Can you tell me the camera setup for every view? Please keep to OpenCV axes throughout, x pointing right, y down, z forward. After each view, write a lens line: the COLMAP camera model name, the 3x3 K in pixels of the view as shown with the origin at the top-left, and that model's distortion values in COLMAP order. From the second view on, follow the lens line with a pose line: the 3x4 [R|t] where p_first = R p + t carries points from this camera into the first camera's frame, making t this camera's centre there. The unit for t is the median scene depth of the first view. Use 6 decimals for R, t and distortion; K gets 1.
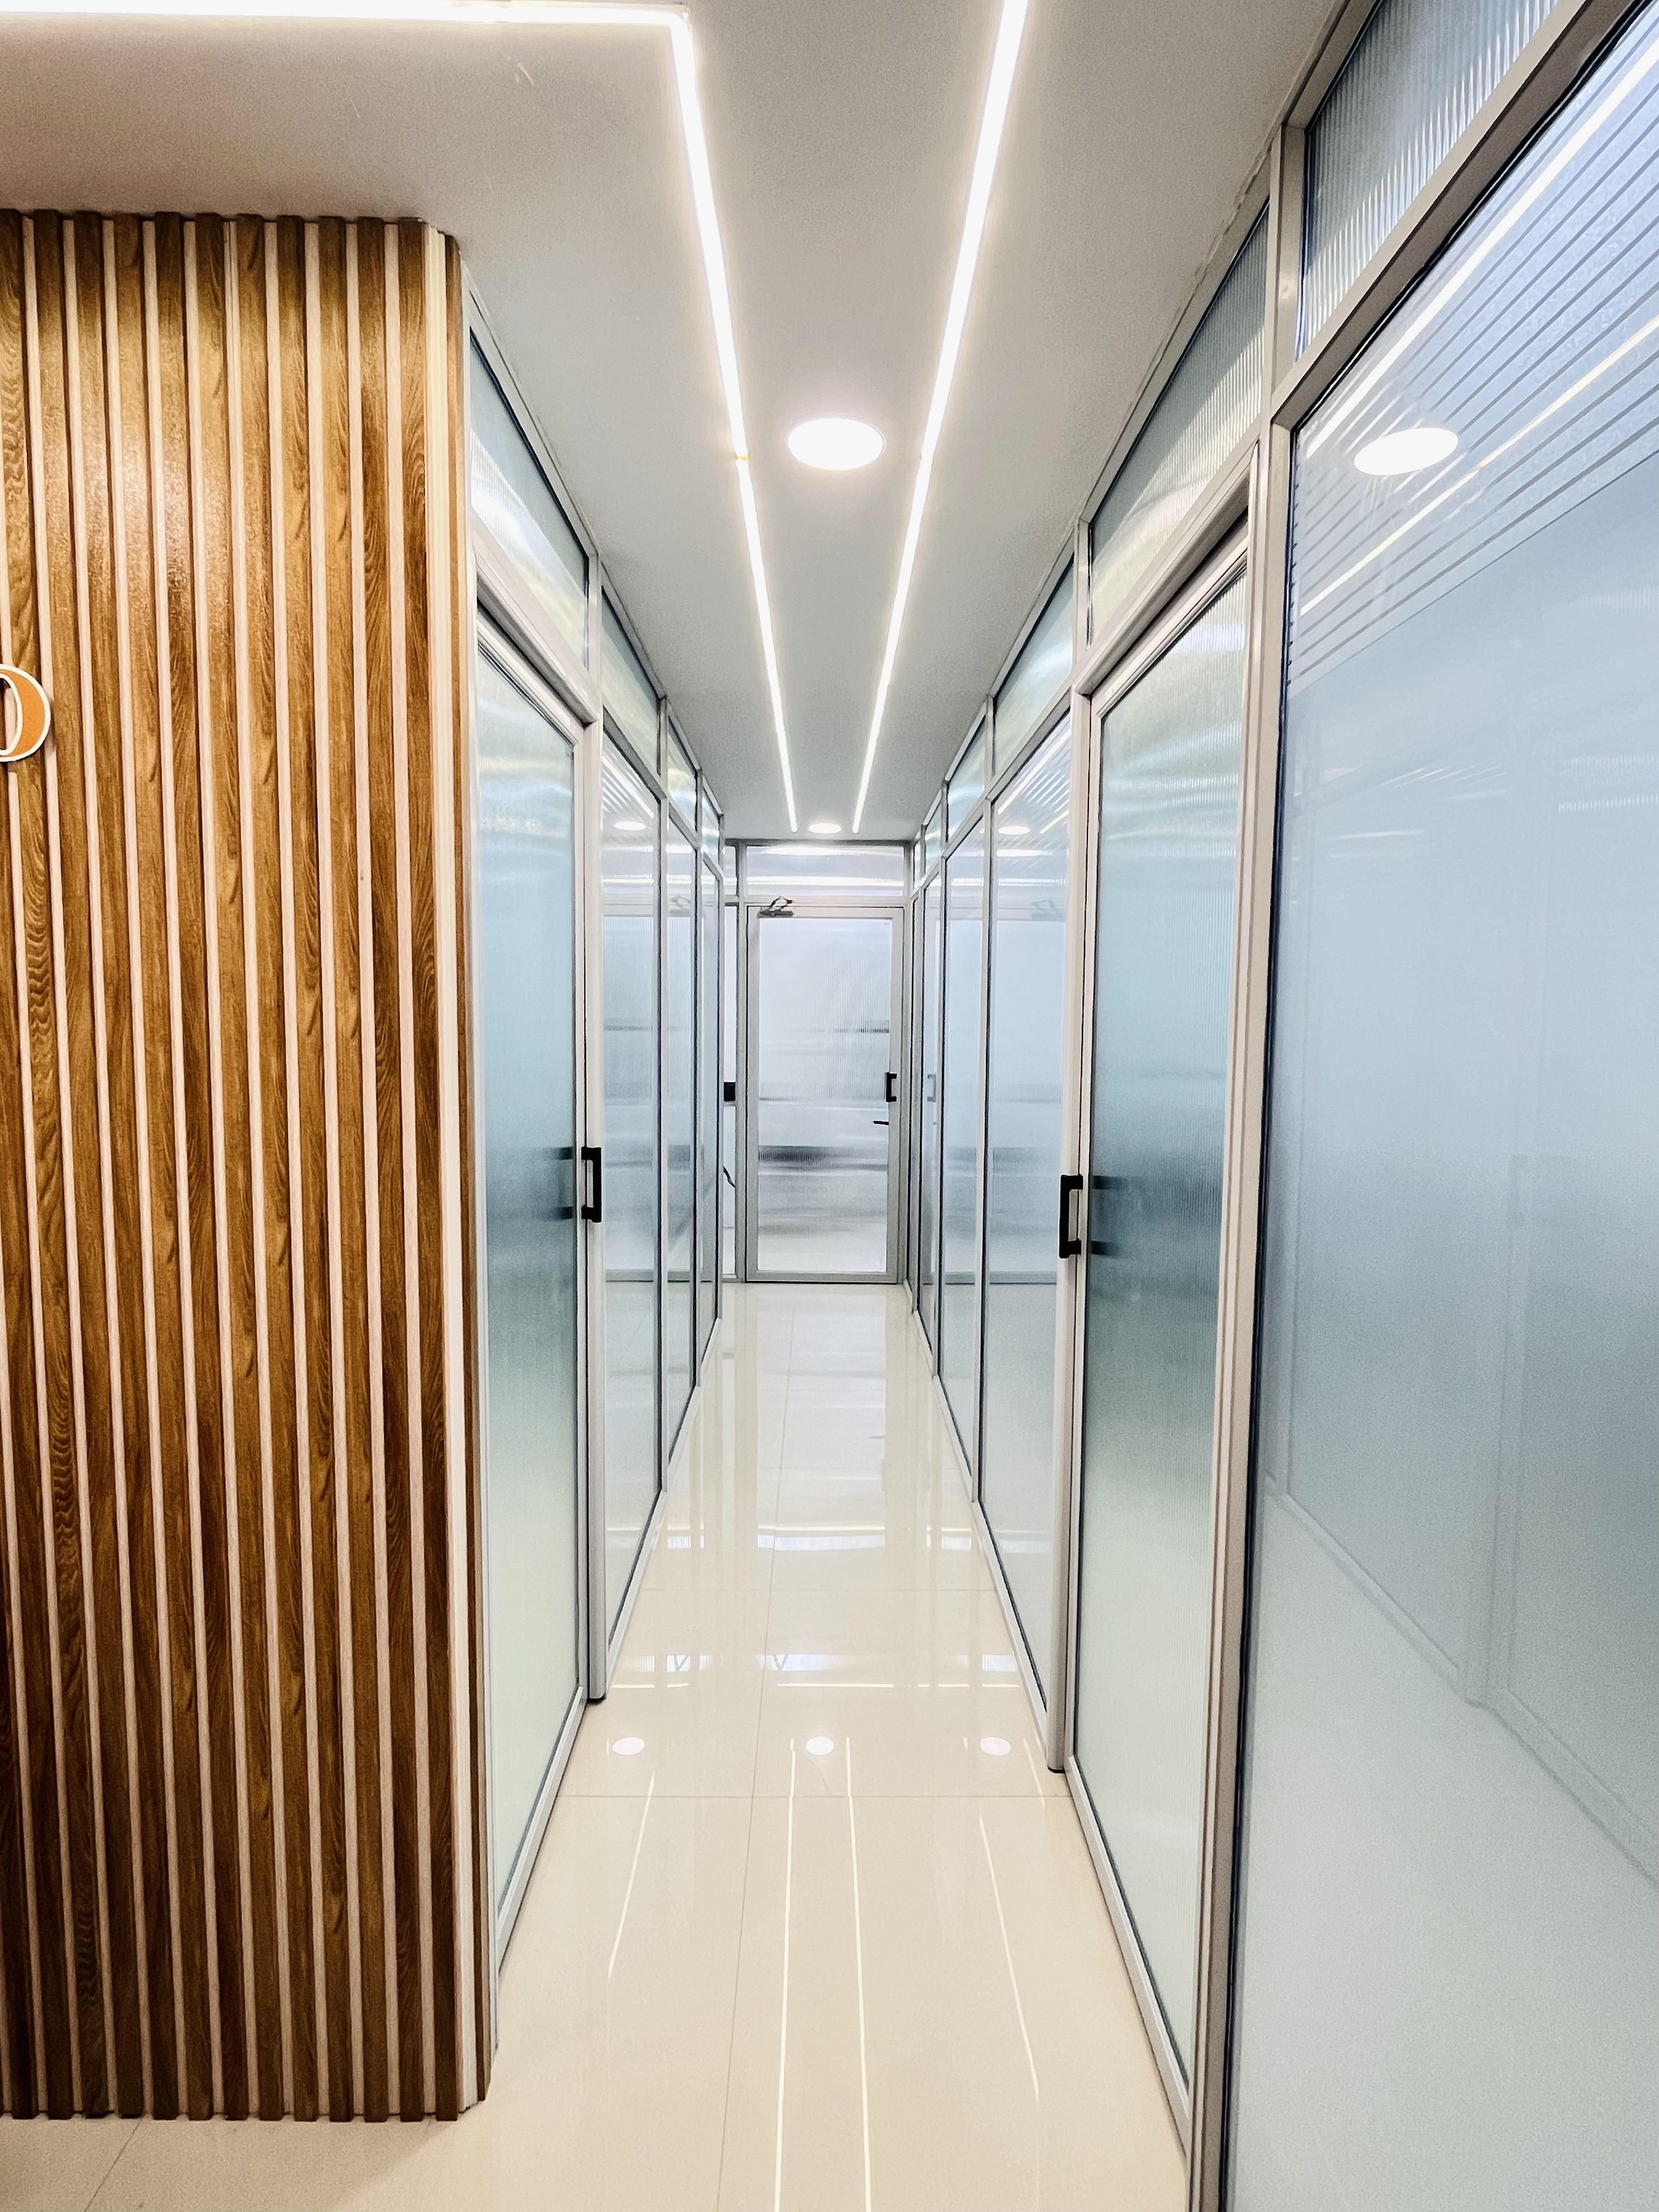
lens RADIAL K [[1149.8, 0, 837.7], [0, 1149.8, 1107.3], [0, 0, 1]] dist [-0.019562, -0.000825]
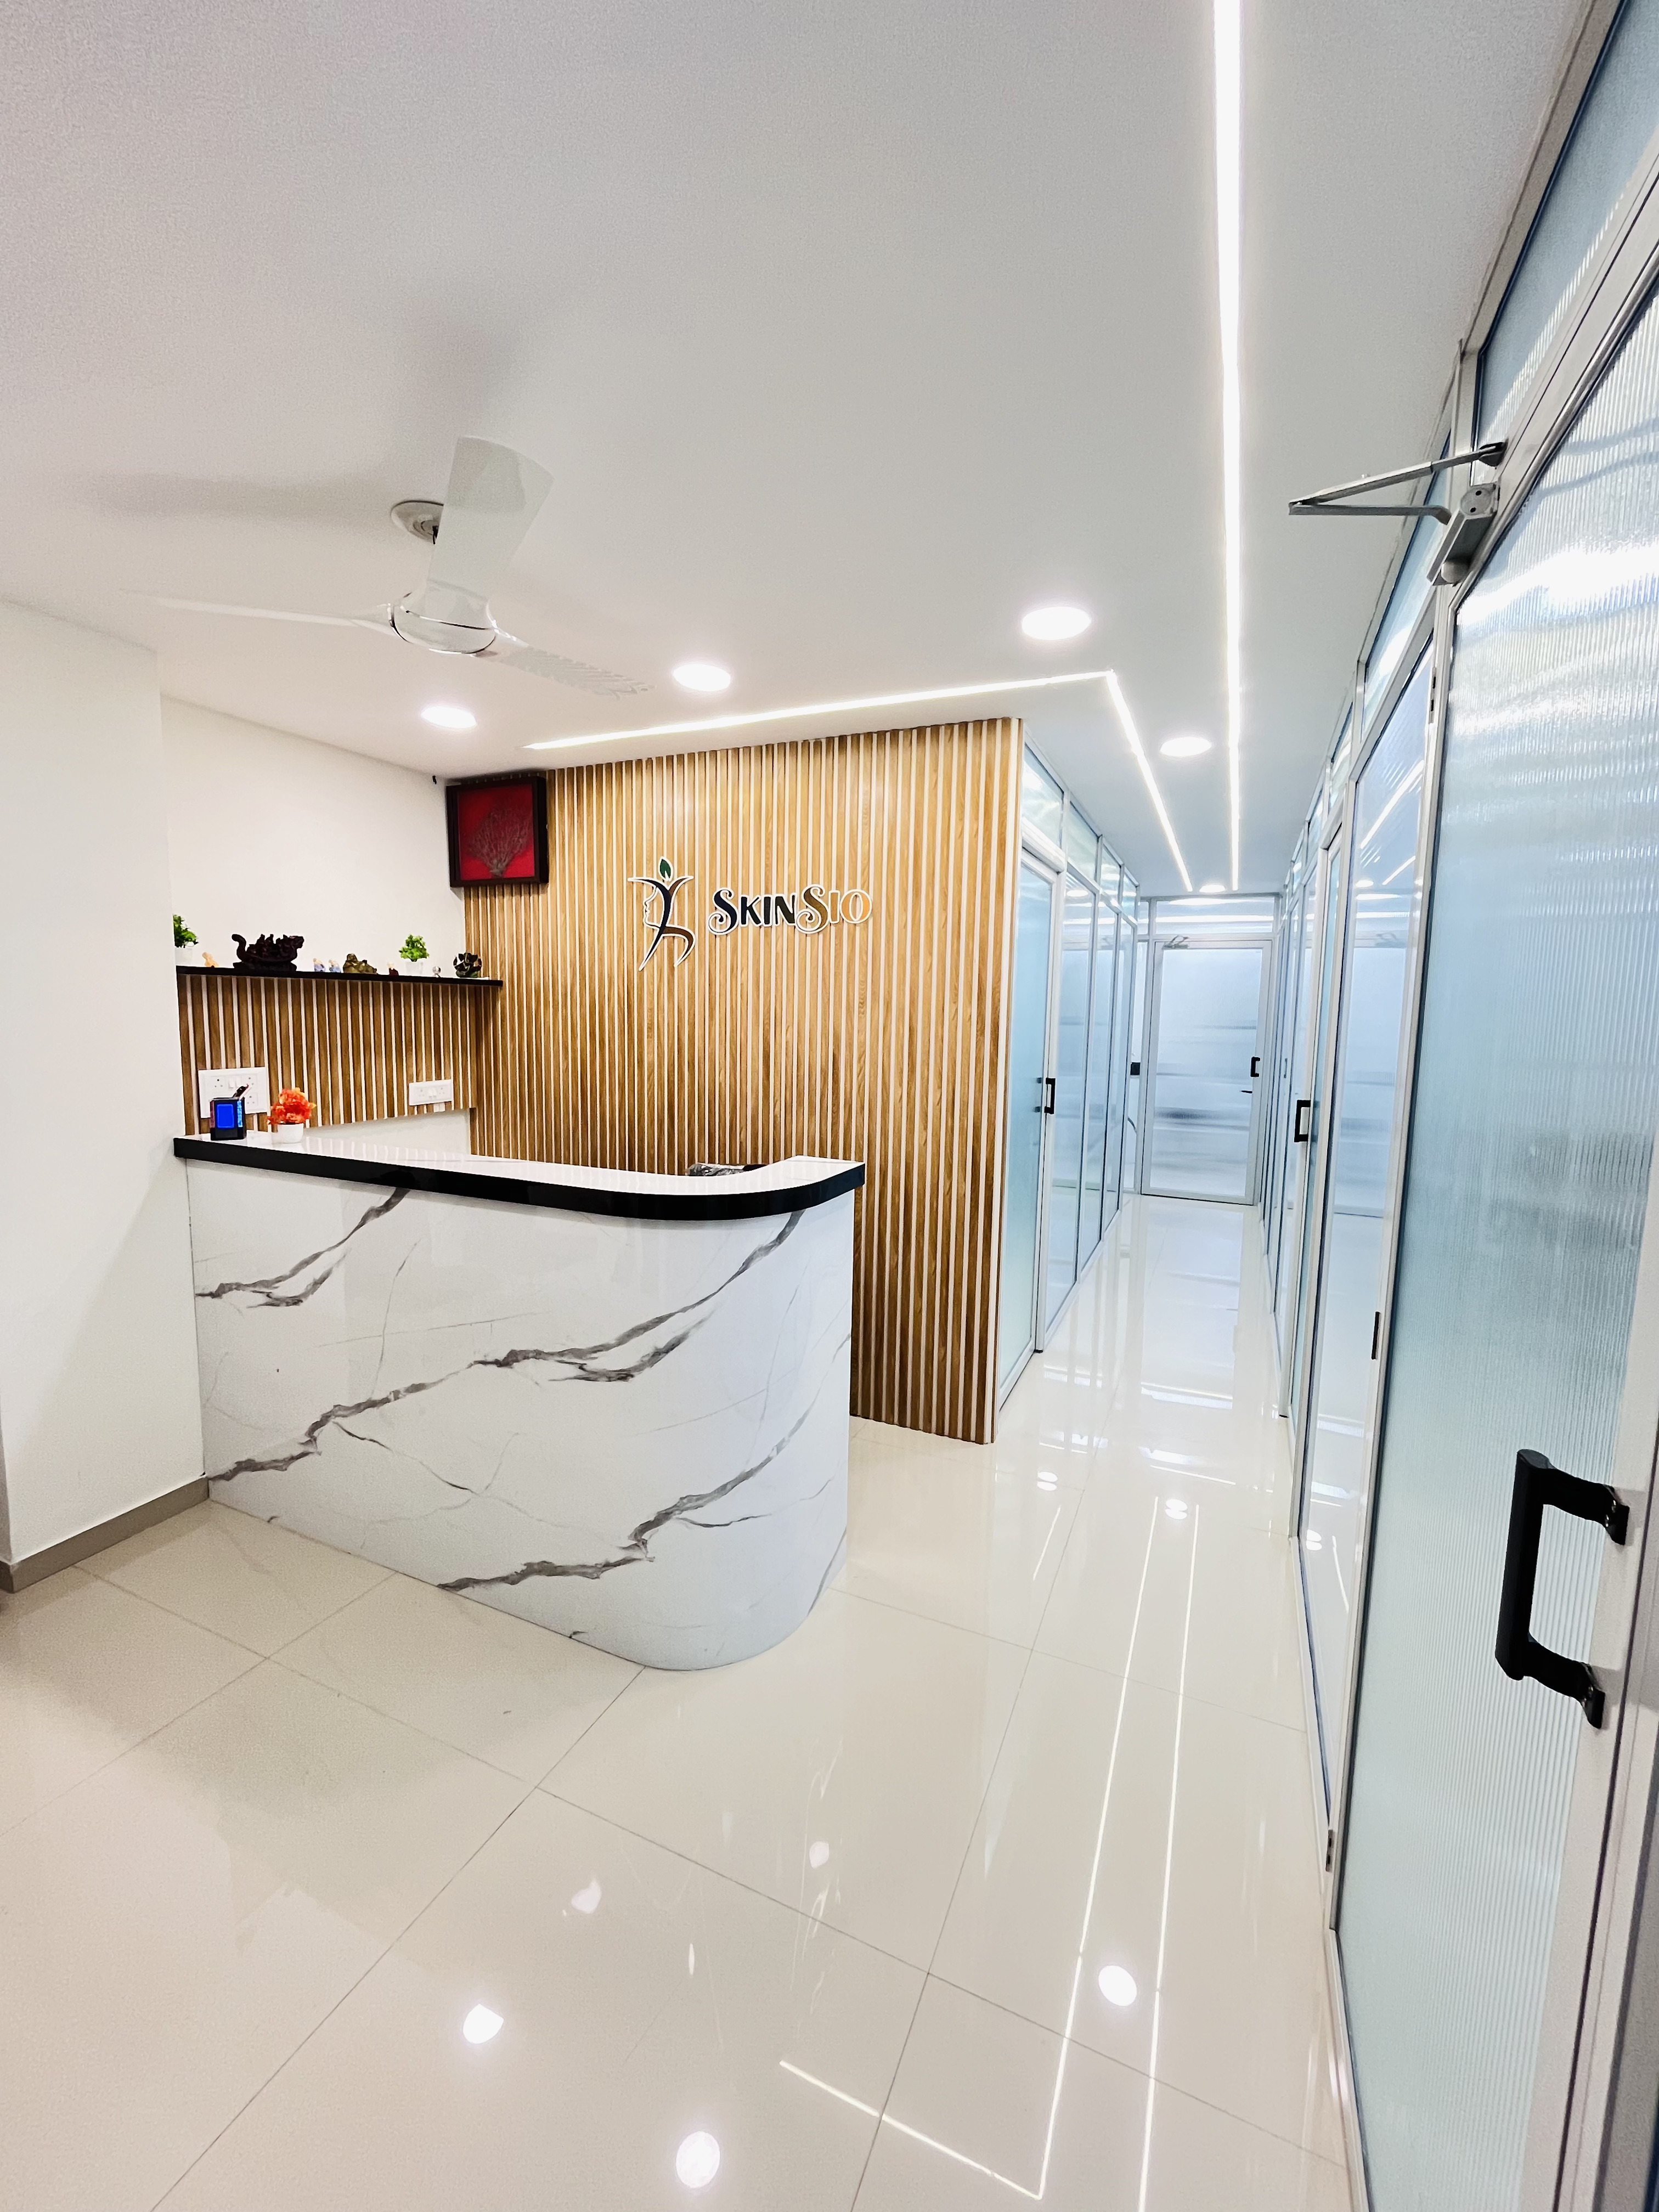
lens RADIAL K [[893.2, 0, 829.5], [0, 893.2, 1106.0], [0, 0, 1]] dist [0.013607, -0.000134]
pose [[0.906599, 0.051375, -0.418854, 0.039605], [-0.042780, 0.998637, 0.029891, 0.021042], [0.419819, -0.009180, 0.907561, -0.245899]]
